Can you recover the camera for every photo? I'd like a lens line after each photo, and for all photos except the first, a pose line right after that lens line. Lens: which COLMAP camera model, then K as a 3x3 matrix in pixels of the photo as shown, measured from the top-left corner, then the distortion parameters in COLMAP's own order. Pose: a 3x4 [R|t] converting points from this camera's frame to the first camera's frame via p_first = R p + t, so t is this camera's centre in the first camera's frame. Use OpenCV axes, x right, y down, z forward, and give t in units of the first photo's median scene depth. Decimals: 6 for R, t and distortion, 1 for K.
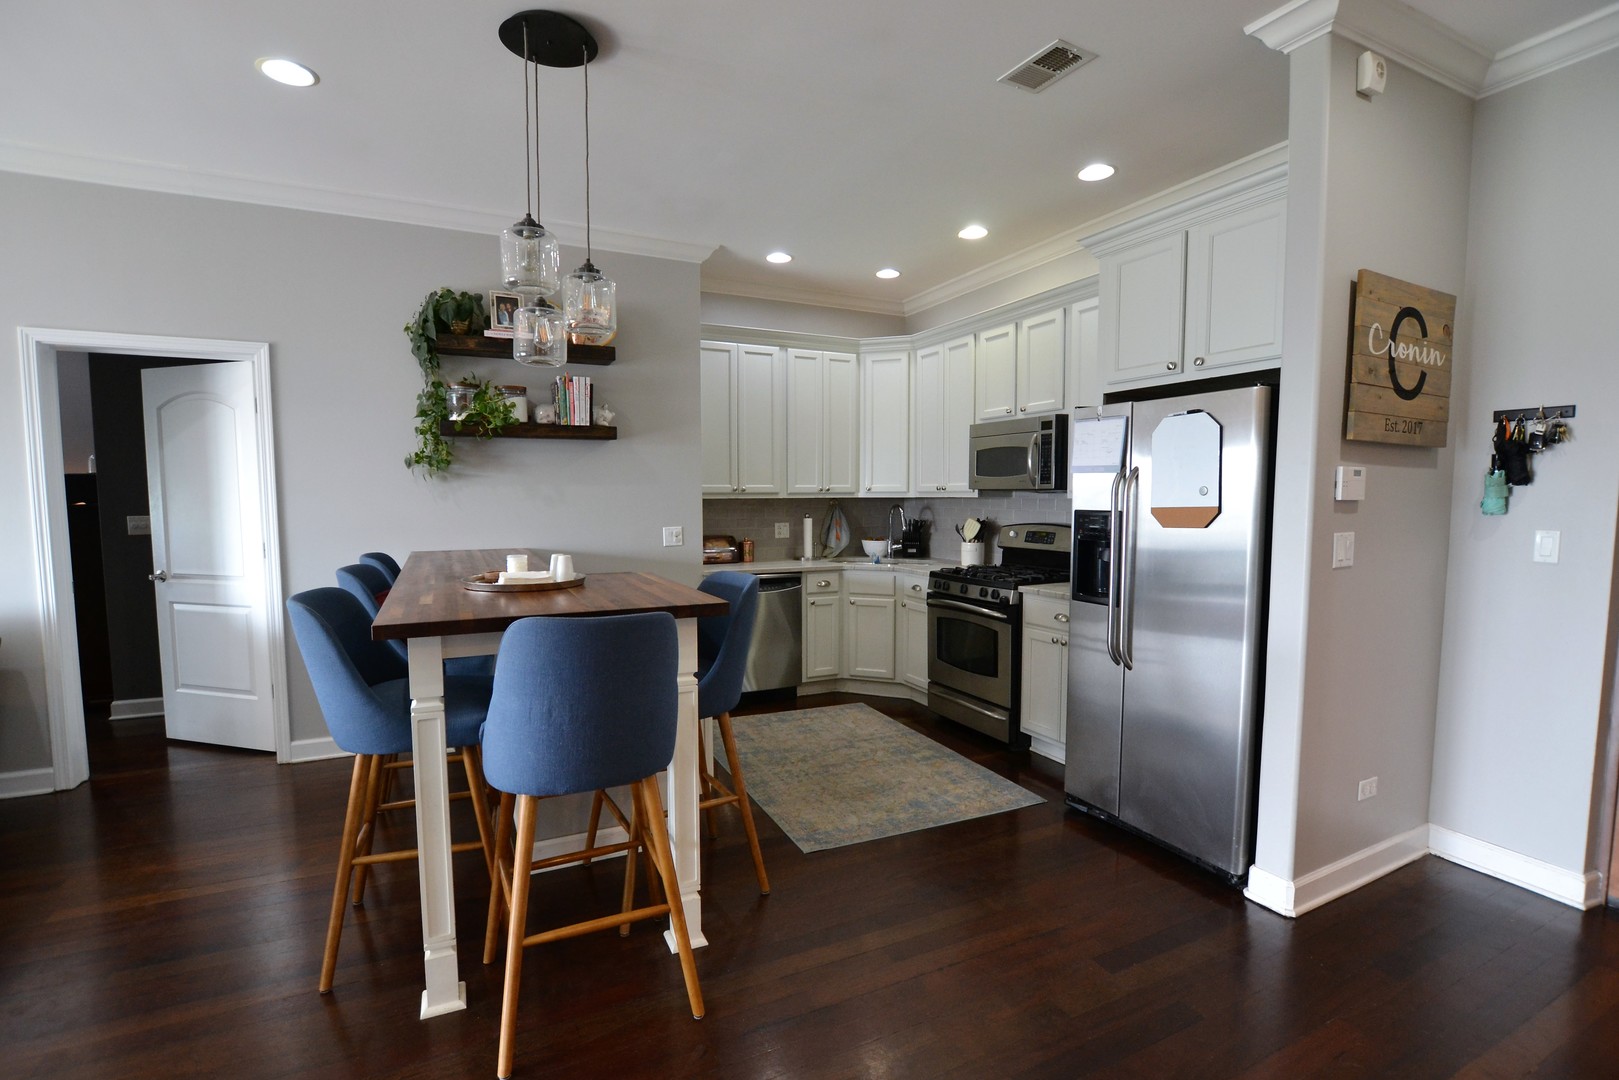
lens RADIAL K [[748.5, 0, 807.2], [0, 748.5, 550.9], [0, 0, 1]] dist [-0.027797, 0.000259]
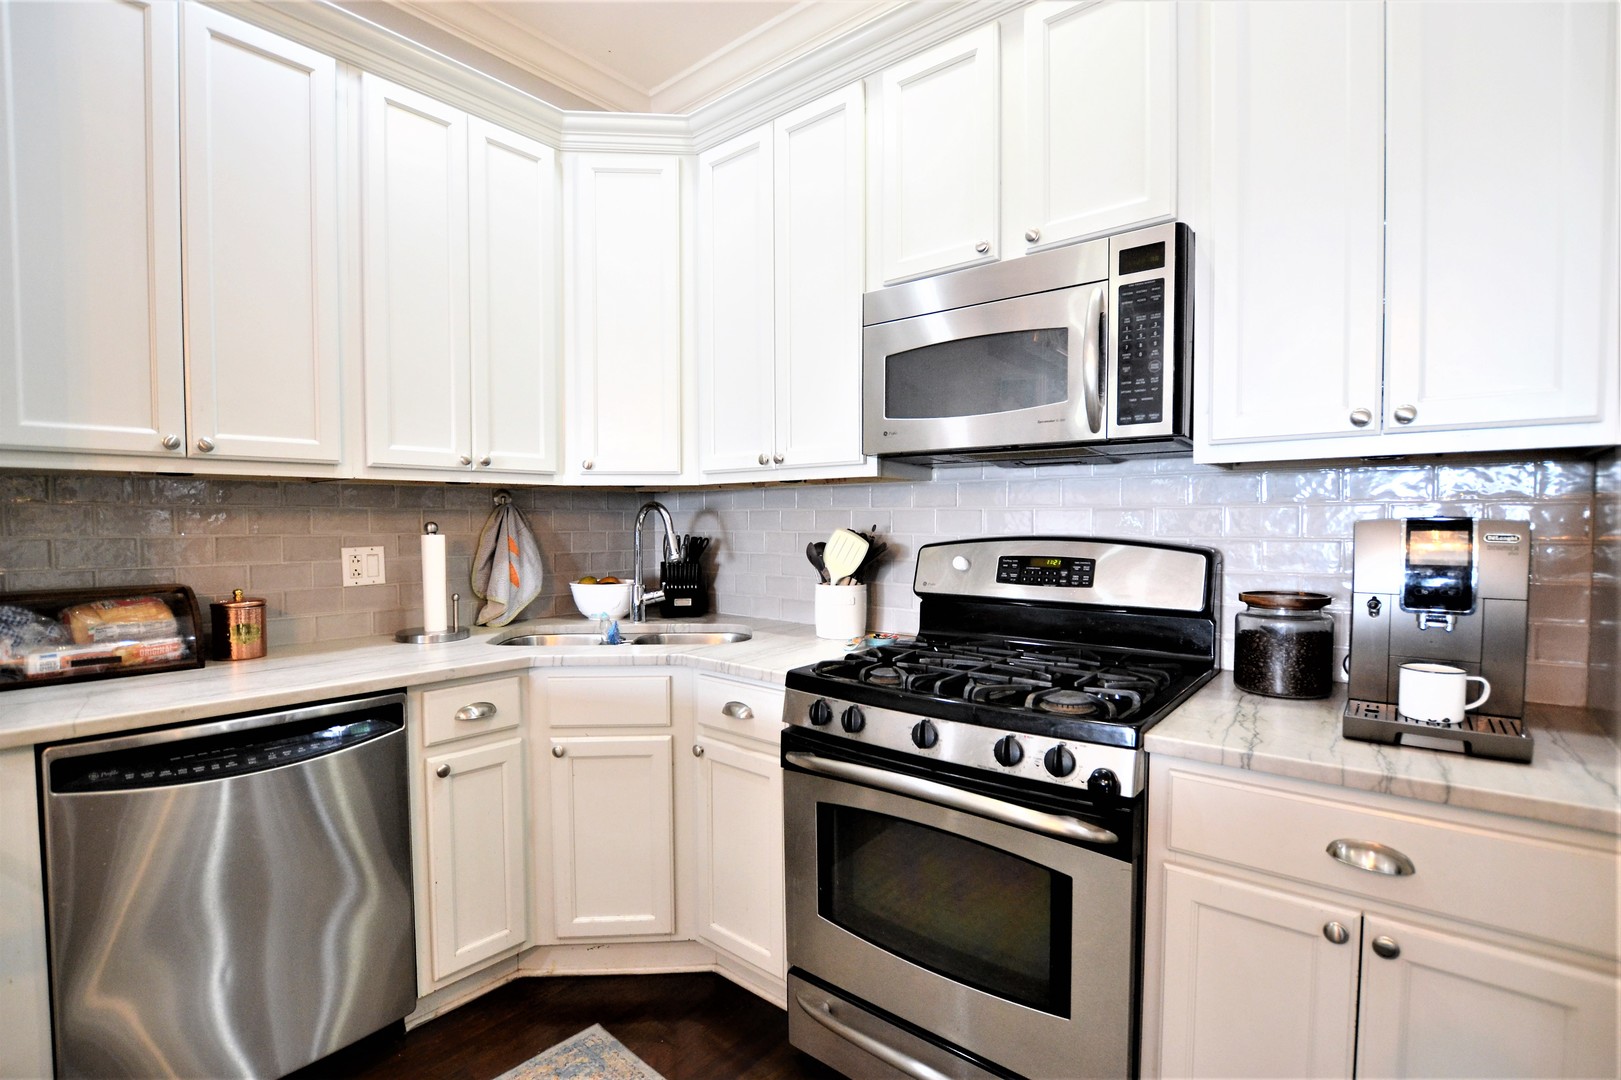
lens RADIAL K [[749.5, 0, 808.1], [0, 749.5, 550.9], [0, 0, 1]] dist [-0.027797, 0.000259]
pose [[0.912729, -0.016659, 0.408227, 0.027400], [0.030489, 0.999160, -0.027396, -0.022758], [-0.407427, 0.037452, 0.912469, 0.712379]]
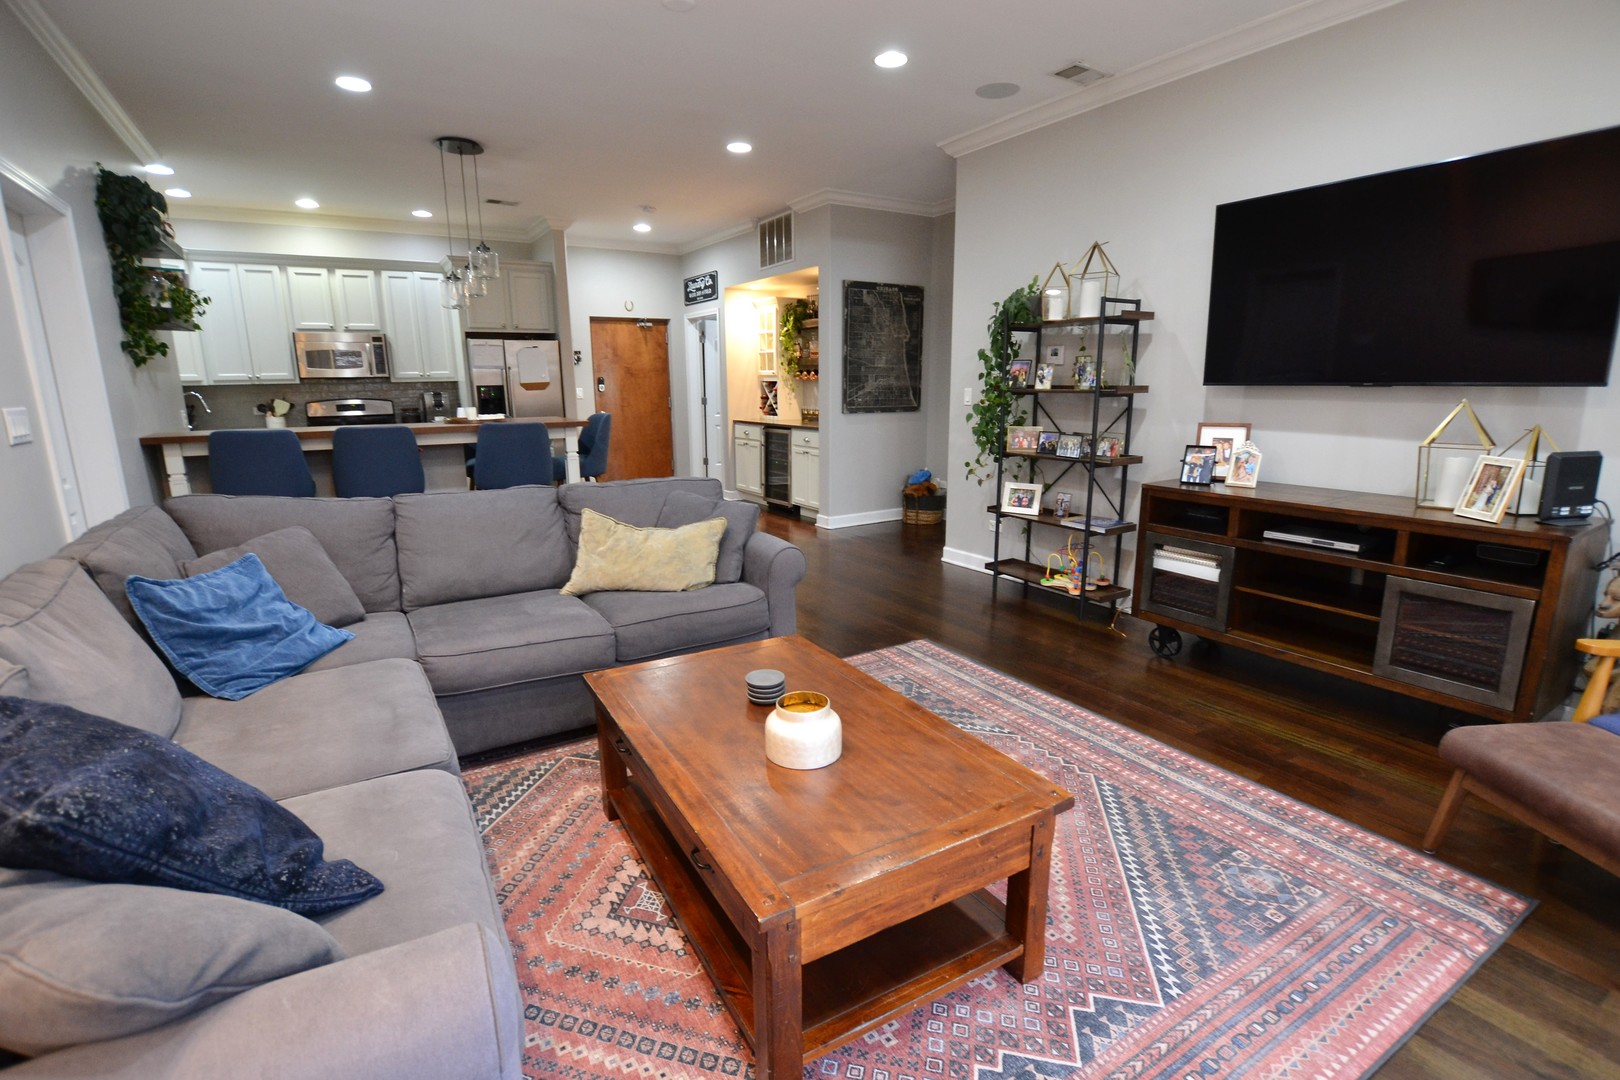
lens RADIAL K [[749.0, 0, 807.7], [0, 749.0, 550.9], [0, 0, 1]] dist [-0.027797, 0.000259]
pose [[-0.109093, -0.219379, 0.969521, -1.497411], [0.082558, 0.969973, 0.228771, -0.002082], [-0.990597, 0.104999, -0.087706, 0.199806]]
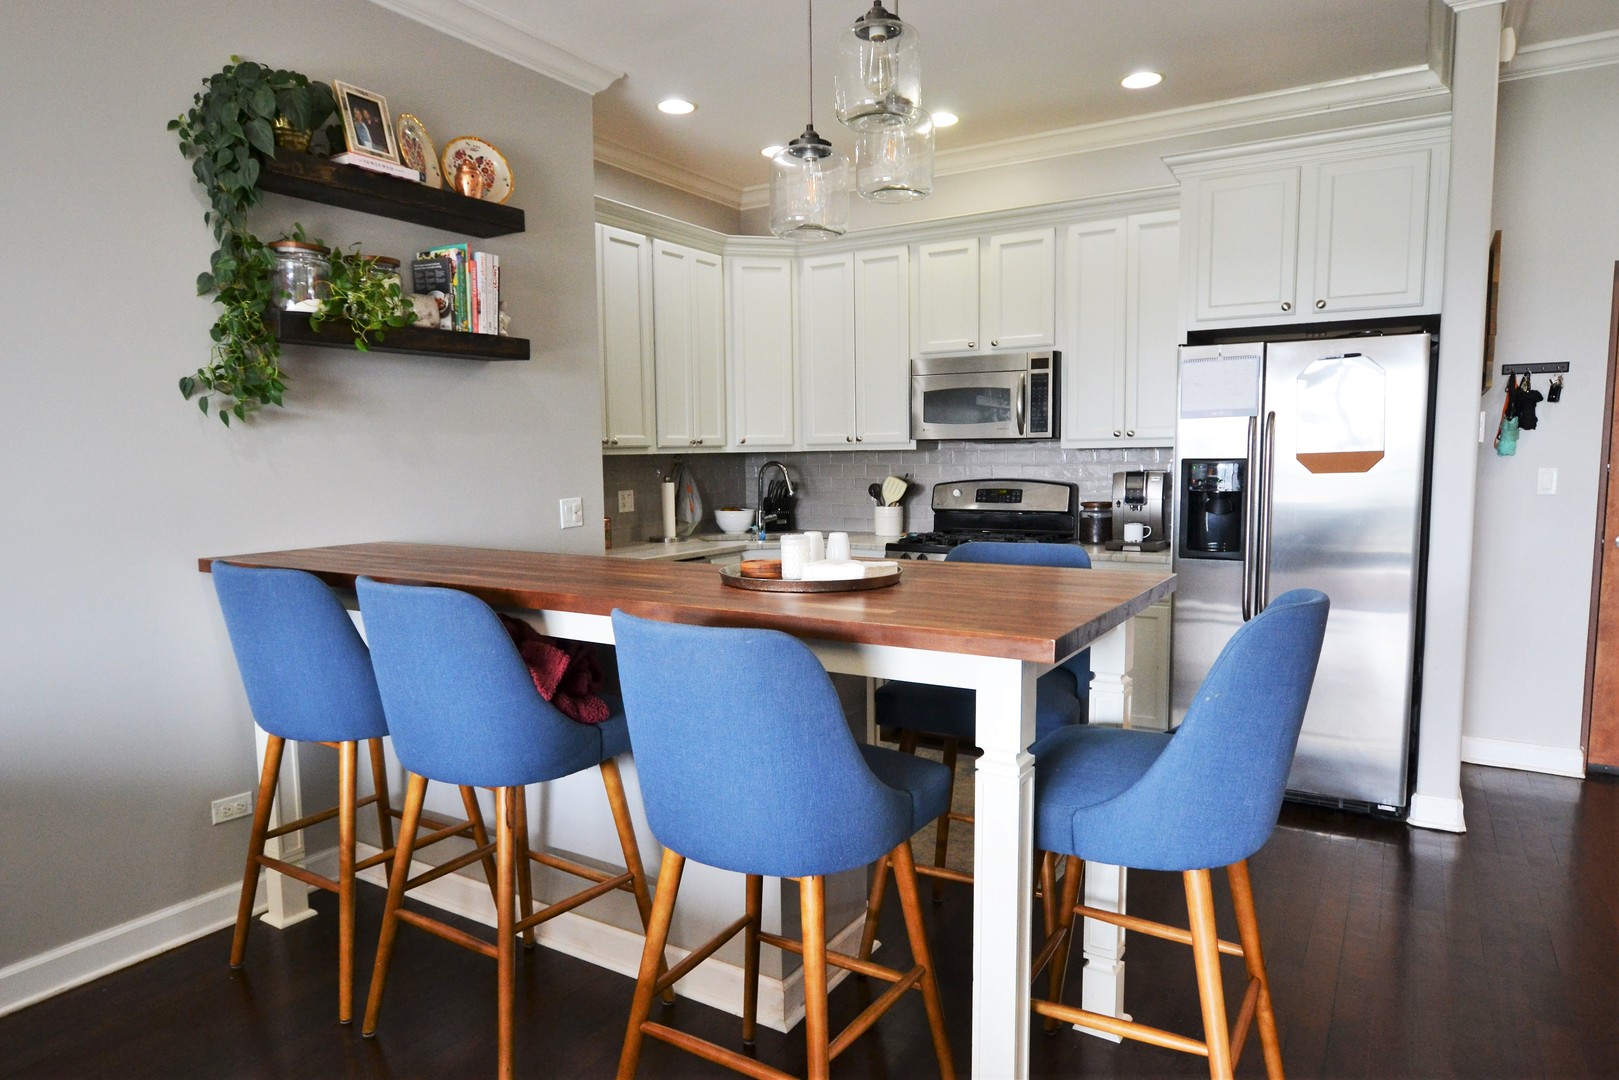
lens RADIAL K [[991.4, 0, 811.5], [0, 991.4, 554.0], [0, 0, 1]] dist [-0.014400, 0.002774]
pose [[0.841594, -0.064339, 0.536265, -0.502124], [0.051335, 0.997913, 0.039163, -0.007177], [-0.537665, -0.005430, 0.843141, 0.170151]]
